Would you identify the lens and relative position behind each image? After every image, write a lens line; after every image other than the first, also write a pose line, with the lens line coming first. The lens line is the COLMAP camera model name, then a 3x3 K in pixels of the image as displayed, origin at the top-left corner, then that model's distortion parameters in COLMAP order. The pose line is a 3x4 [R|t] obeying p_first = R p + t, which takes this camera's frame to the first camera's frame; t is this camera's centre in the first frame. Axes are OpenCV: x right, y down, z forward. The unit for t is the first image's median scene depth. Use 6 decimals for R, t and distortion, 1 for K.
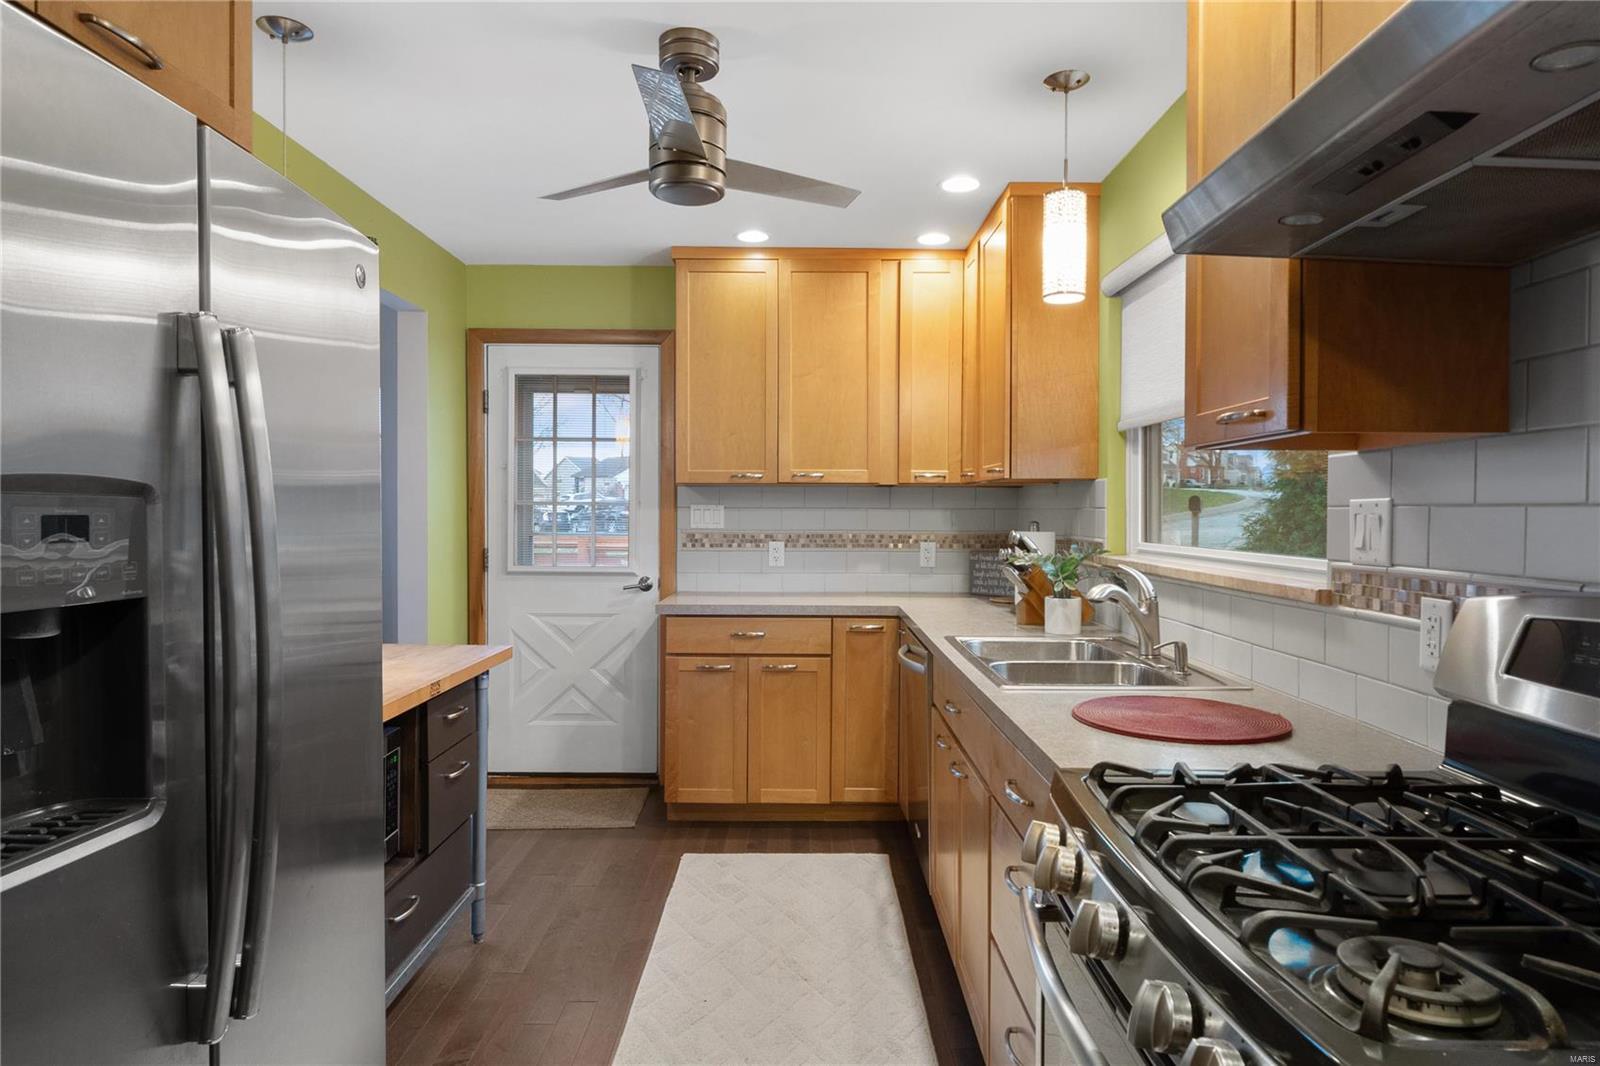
lens RADIAL K [[919.4, 0, 817.2], [0, 919.4, 532.7], [0, 0, 1]] dist [0.004676, -0.002445]
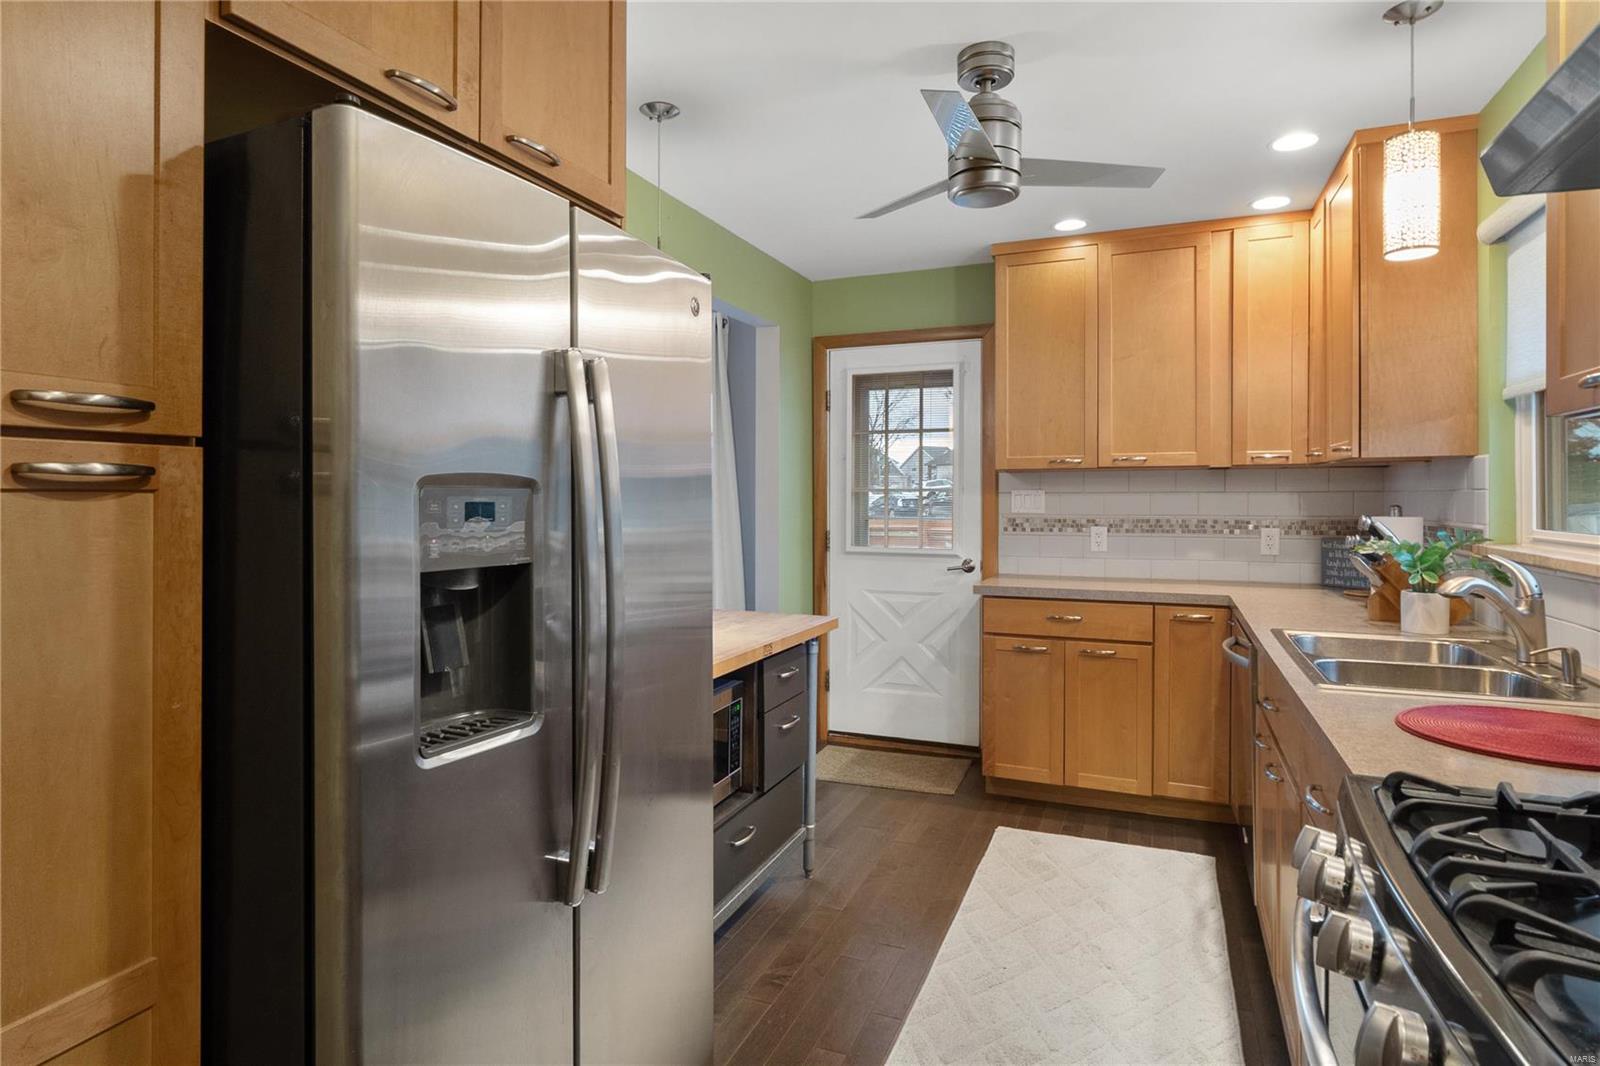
lens RADIAL K [[883.7, 0, 799.8], [0, 883.7, 505.4], [0, 0, 1]] dist [0.006707, -0.002767]
pose [[0.920023, -0.002956, -0.391853, 0.055190], [-0.002464, 0.999908, -0.013327, 0.000936], [0.391857, 0.013226, 0.919931, -0.014887]]
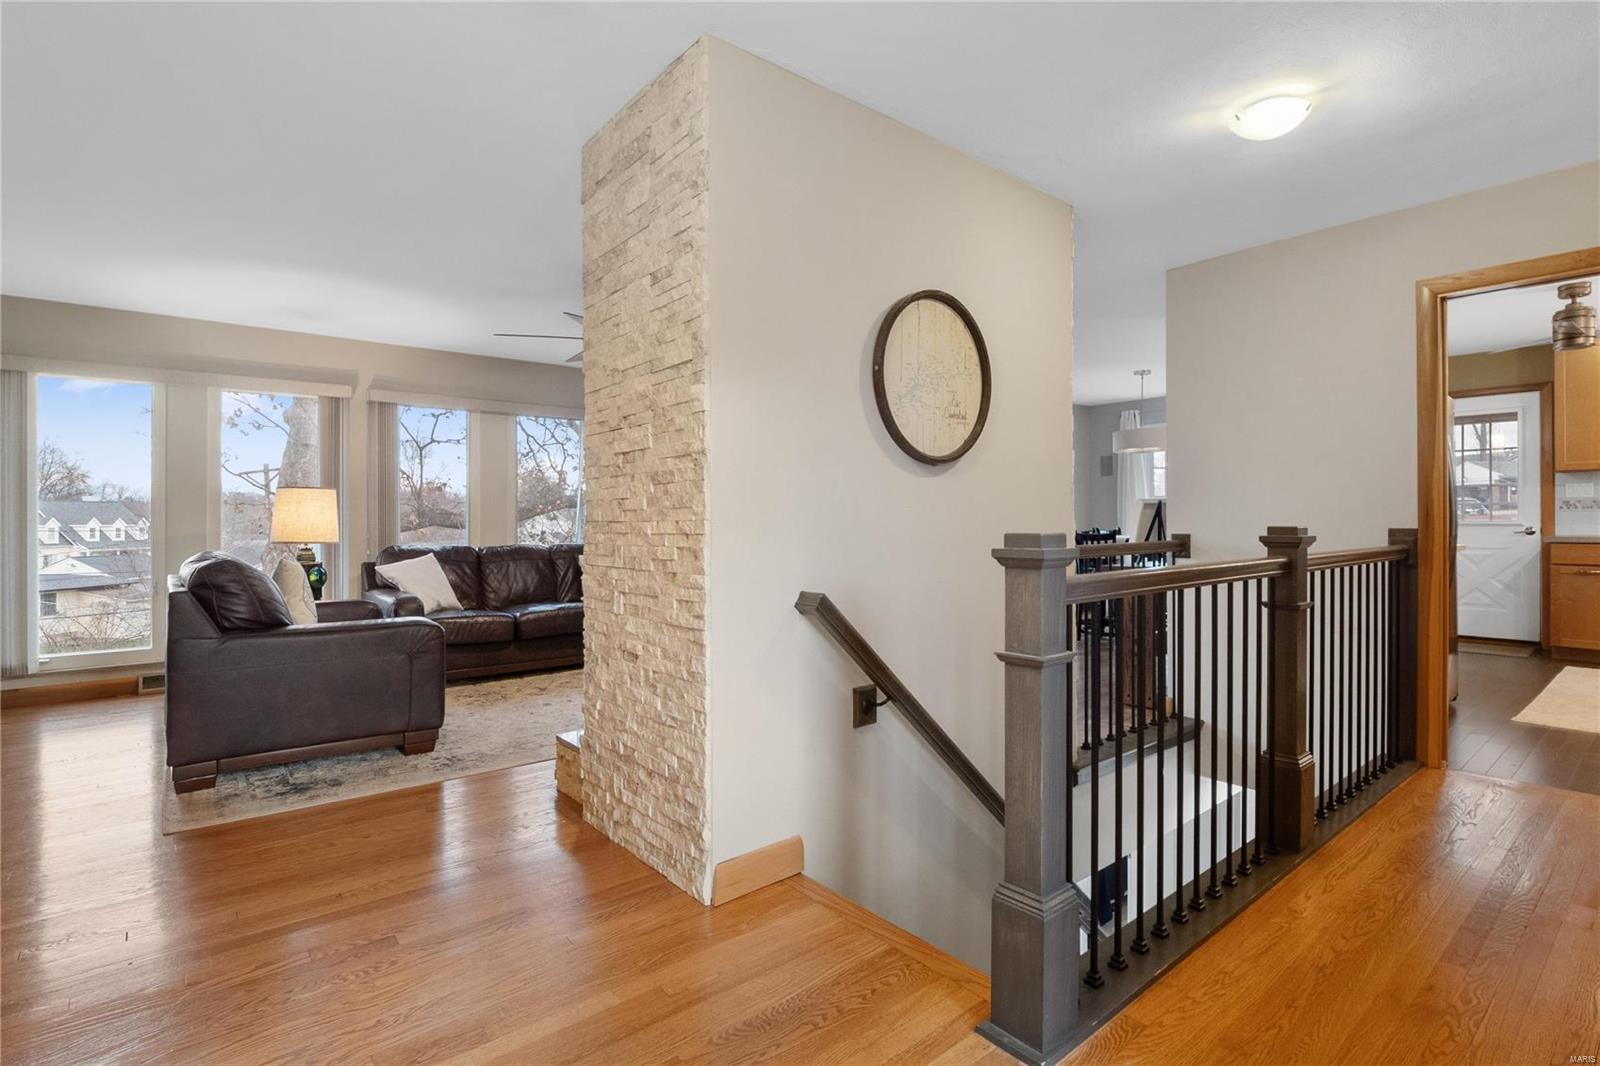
lens RADIAL K [[799.7, 0, 802.2], [0, 799.7, 511.1], [0, 0, 1]] dist [-0.006775, 0.001307]
pose [[0.637140, -0.010454, -0.770677, 0.155300], [-0.013402, 0.999607, -0.024640, 0.125119], [0.770631, 0.026027, 0.636750, -1.672785]]
